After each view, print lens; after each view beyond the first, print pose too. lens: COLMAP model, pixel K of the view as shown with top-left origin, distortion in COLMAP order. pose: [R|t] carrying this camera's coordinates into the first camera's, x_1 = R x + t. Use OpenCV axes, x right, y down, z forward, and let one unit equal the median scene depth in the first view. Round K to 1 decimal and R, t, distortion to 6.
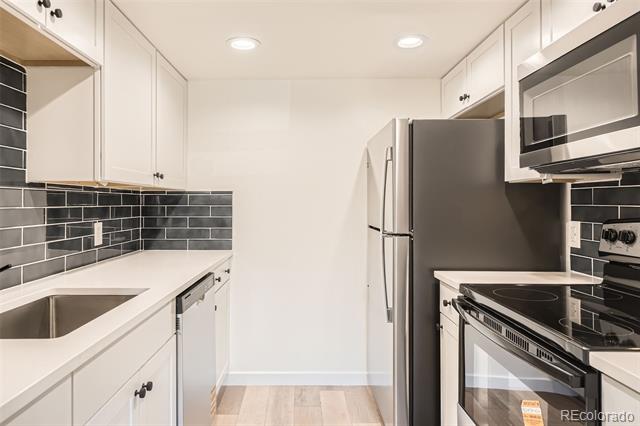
lens RADIAL K [[440.6, 0, 316.5], [0, 440.6, 209.4], [0, 0, 1]] dist [0.006232, -0.002004]
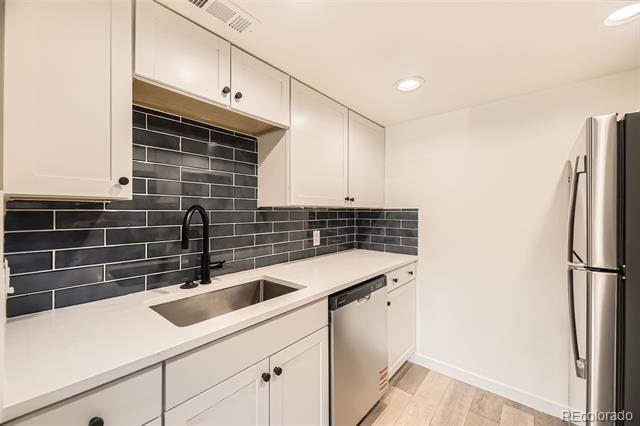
lens RADIAL K [[266.0, 0, 323.5], [0, 266.0, 211.3], [0, 0, 1]] dist [0.015515, -0.000796]
pose [[0.745087, 0.005556, -0.666945, 0.125019], [-0.012884, 0.999899, -0.006064, -0.028896], [0.666843, 0.013111, 0.745083, 0.286068]]
